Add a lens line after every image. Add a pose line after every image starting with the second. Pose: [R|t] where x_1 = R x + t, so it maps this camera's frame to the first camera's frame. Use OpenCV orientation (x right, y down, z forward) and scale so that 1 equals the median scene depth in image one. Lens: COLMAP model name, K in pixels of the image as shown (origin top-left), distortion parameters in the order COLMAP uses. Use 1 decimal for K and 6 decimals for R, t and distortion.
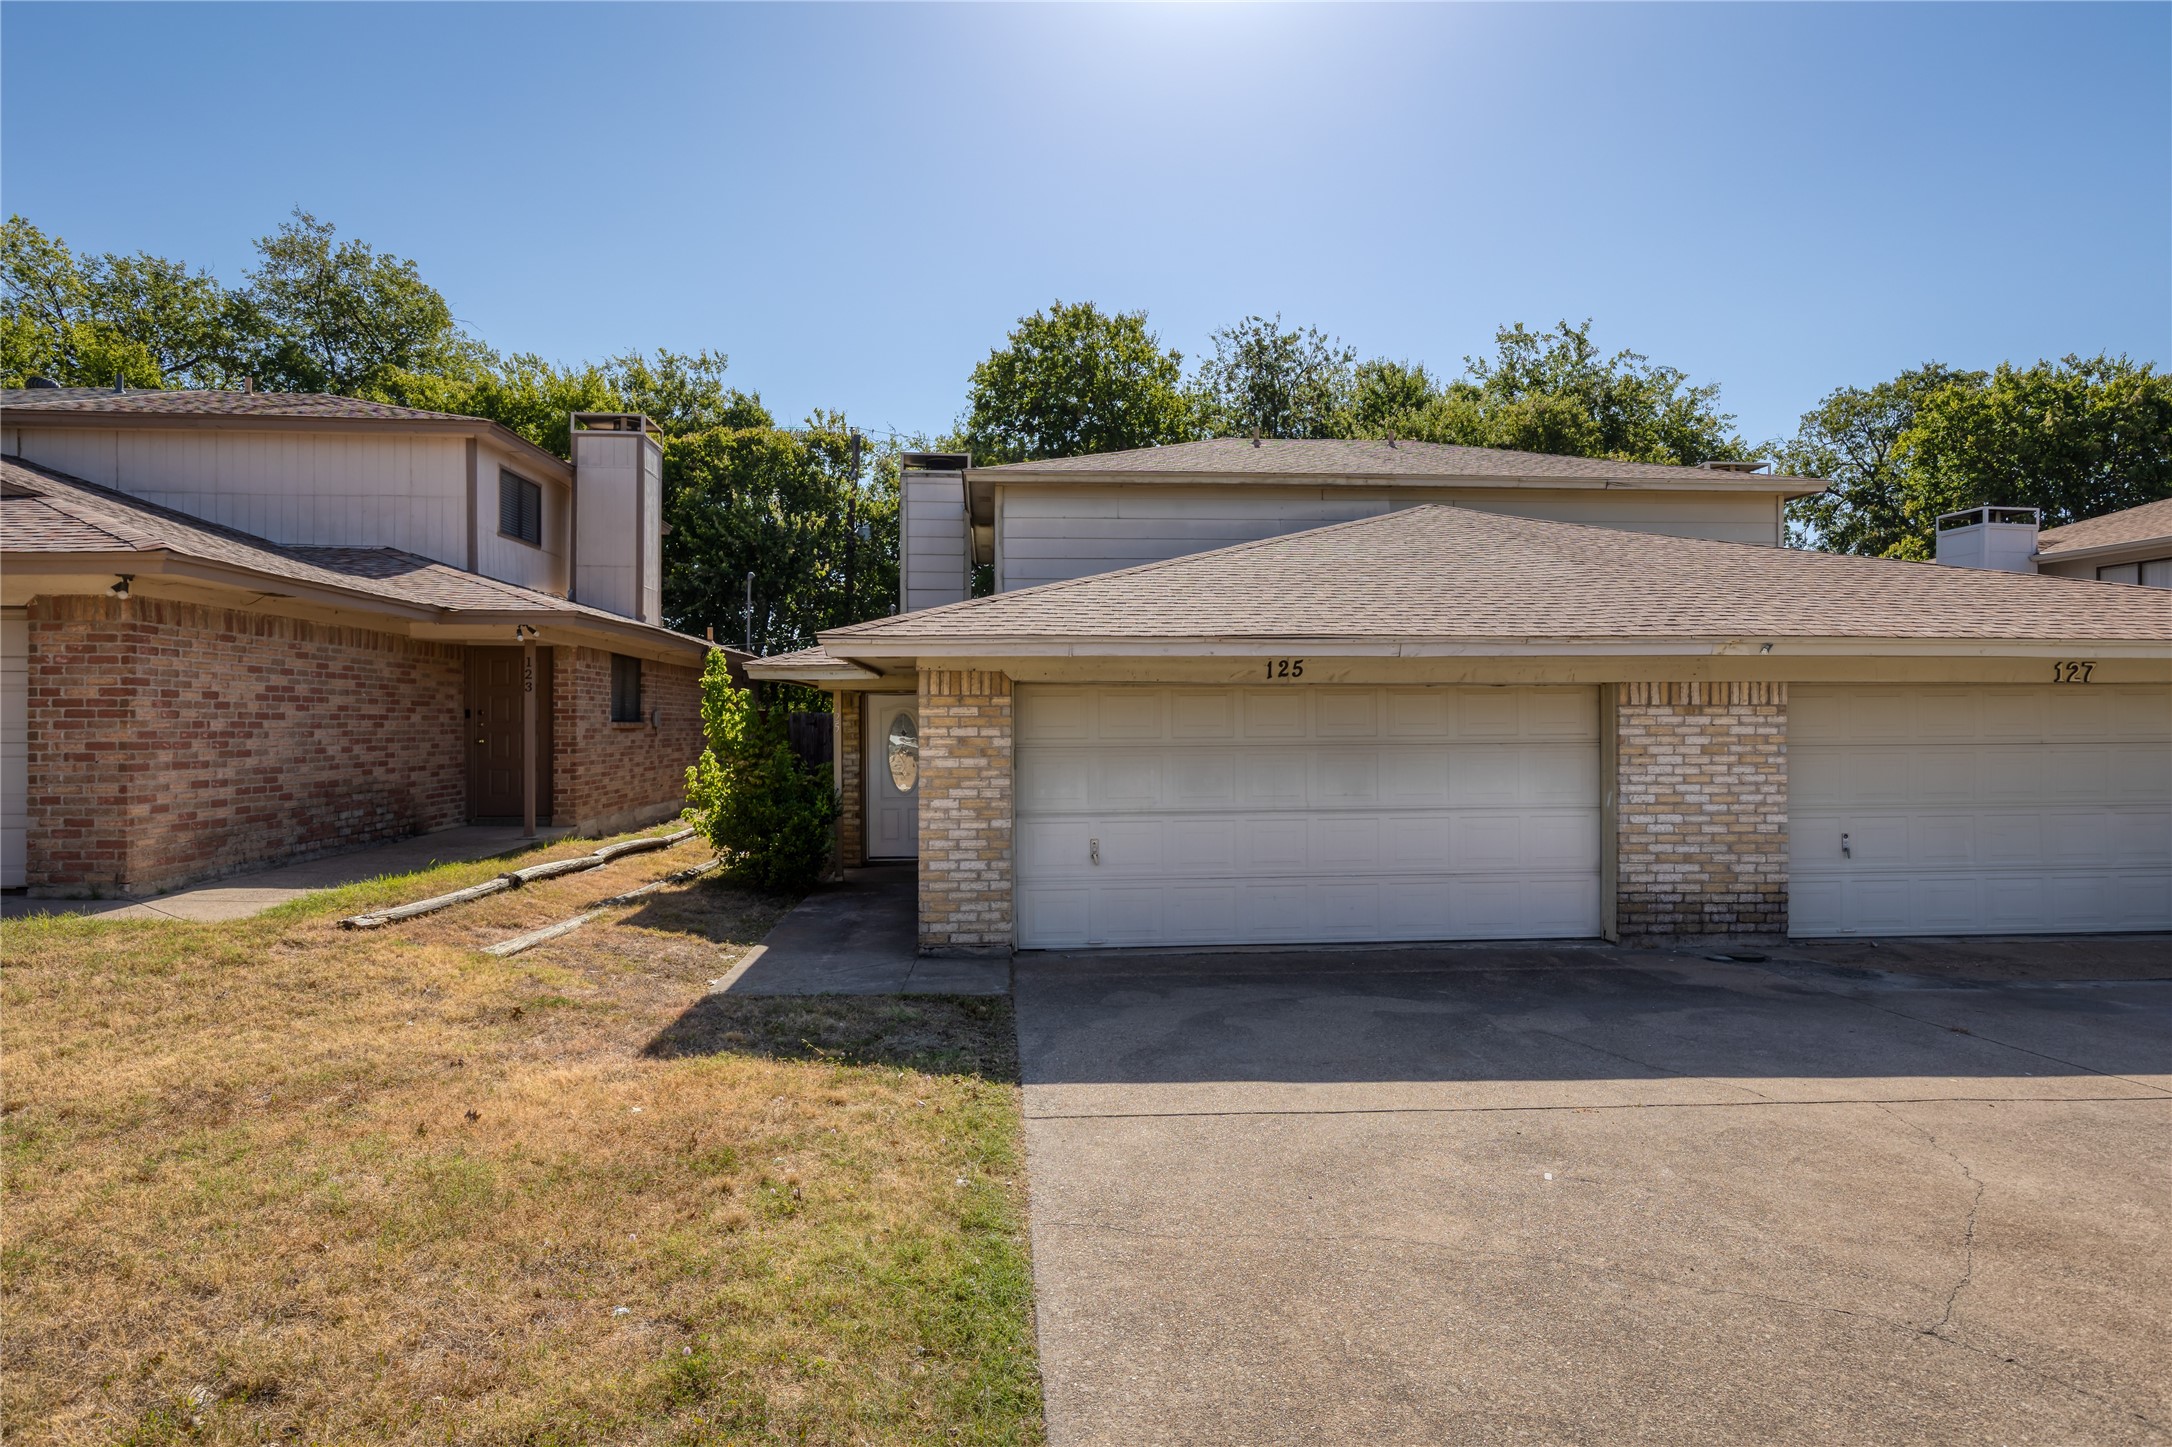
lens RADIAL K [[1215.5, 0, 1084.9], [0, 1215.5, 729.7], [0, 0, 1]] dist [0.012741, -0.003442]
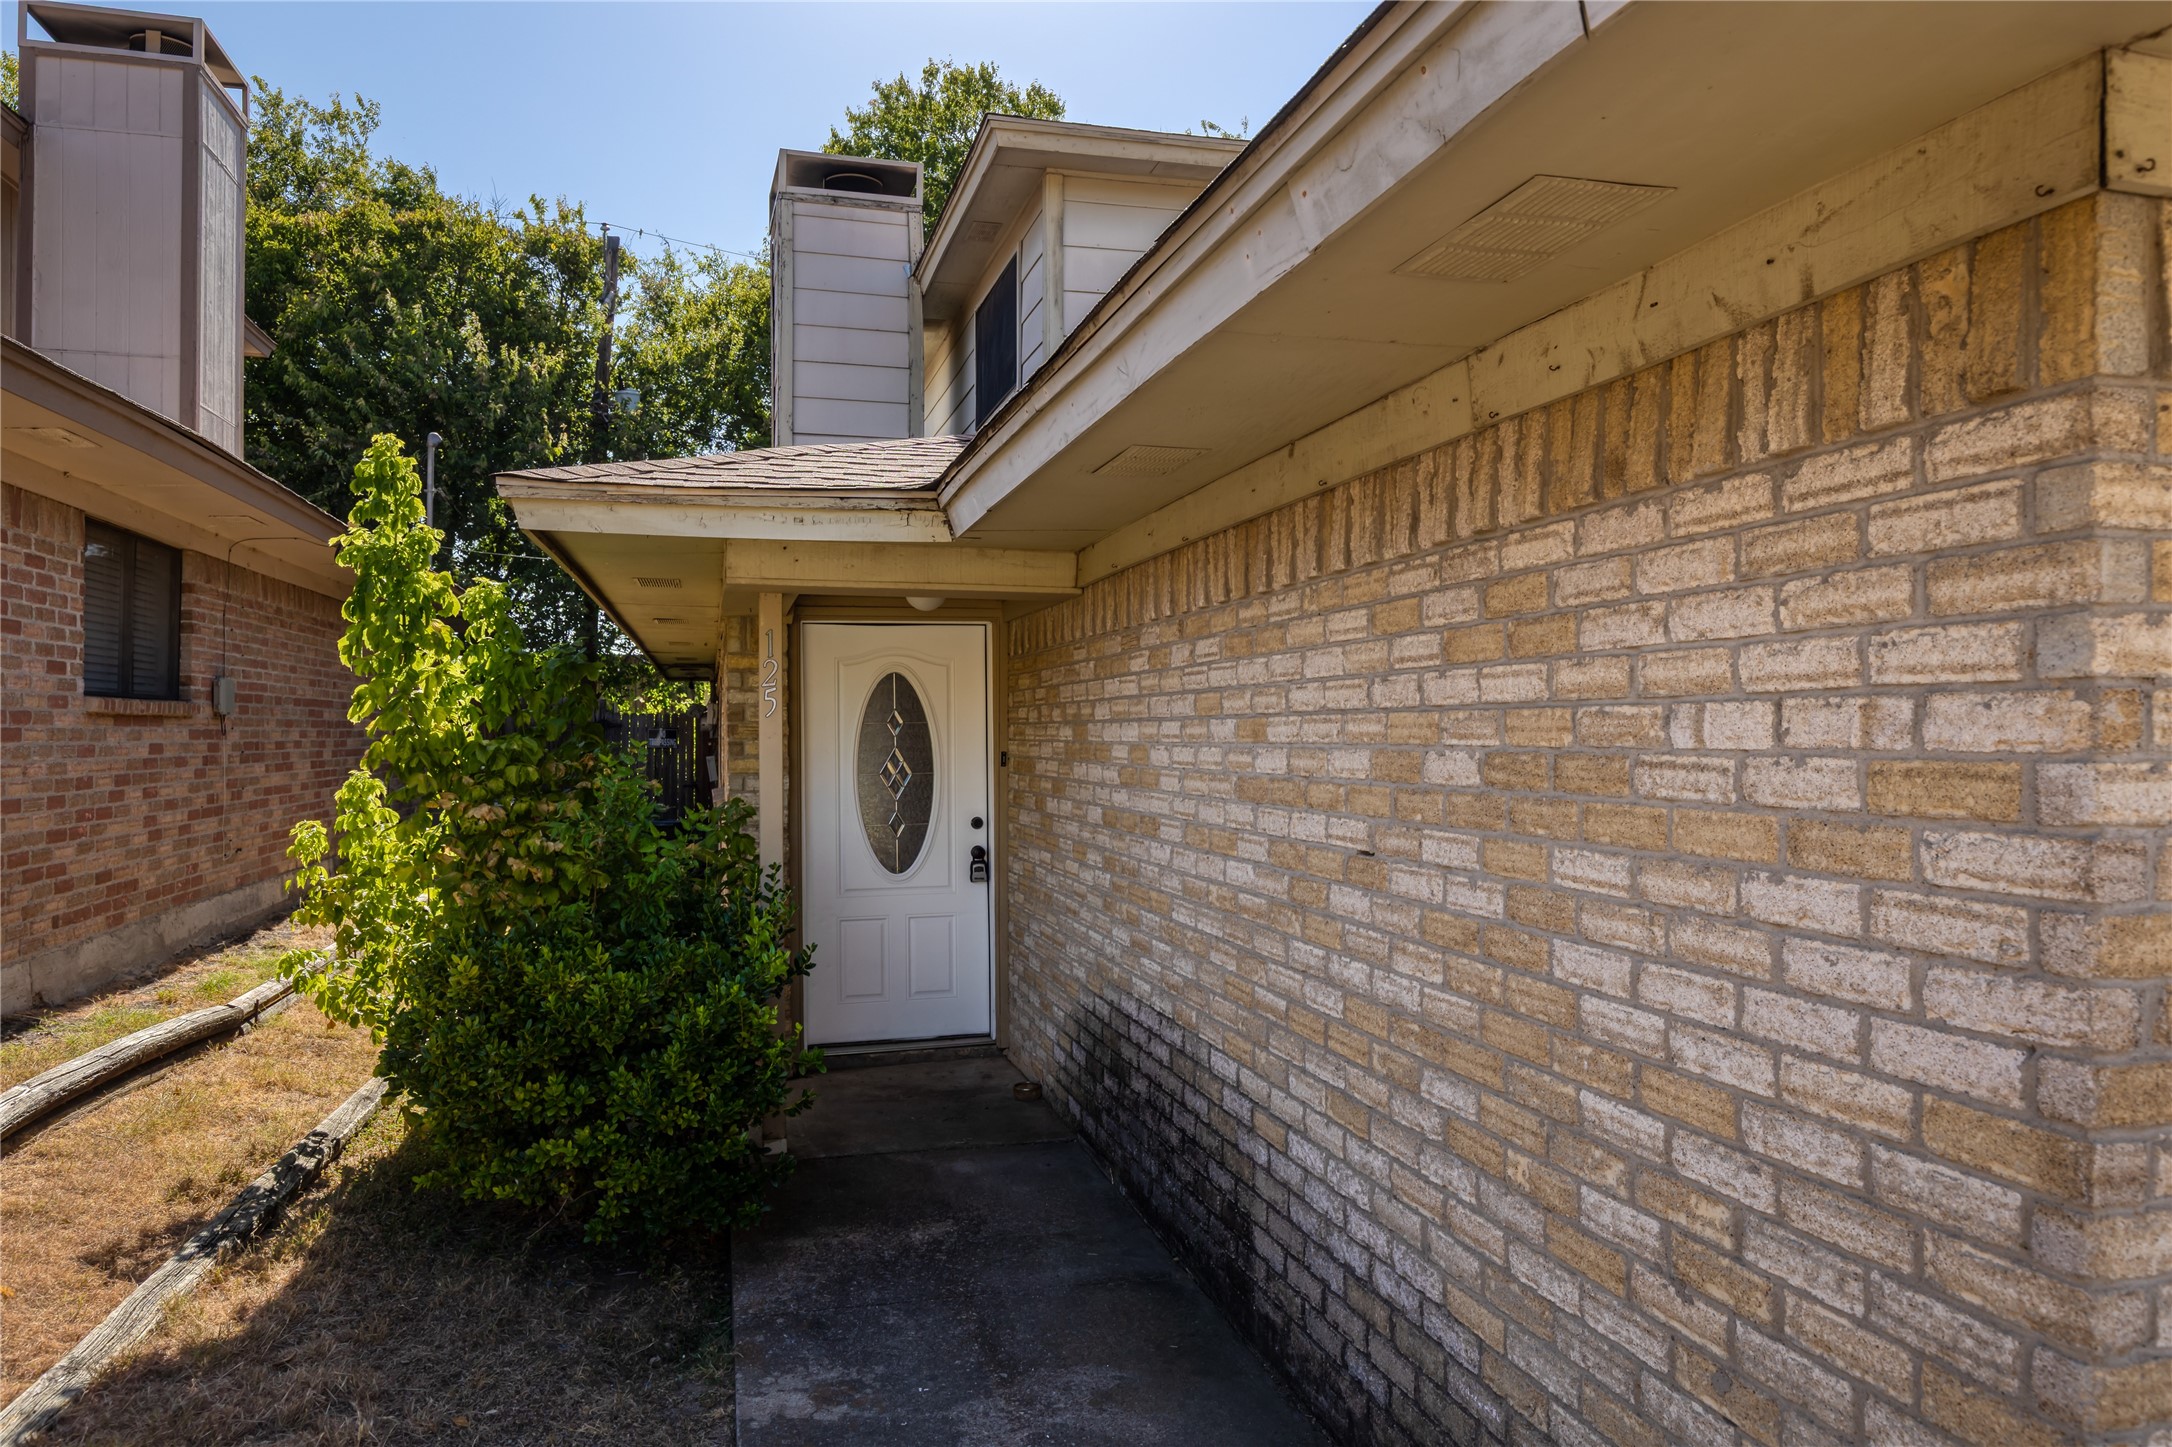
lens RADIAL K [[1457.5, 0, 1063.6], [0, 1457.5, 722.8], [0, 0, 1]] dist [0.003763, -0.007662]
pose [[0.986762, -0.000732, 0.162175, -0.251701], [0.002314, 0.999952, -0.009565, 0.010959], [-0.162160, 0.009814, 0.986716, 0.782506]]
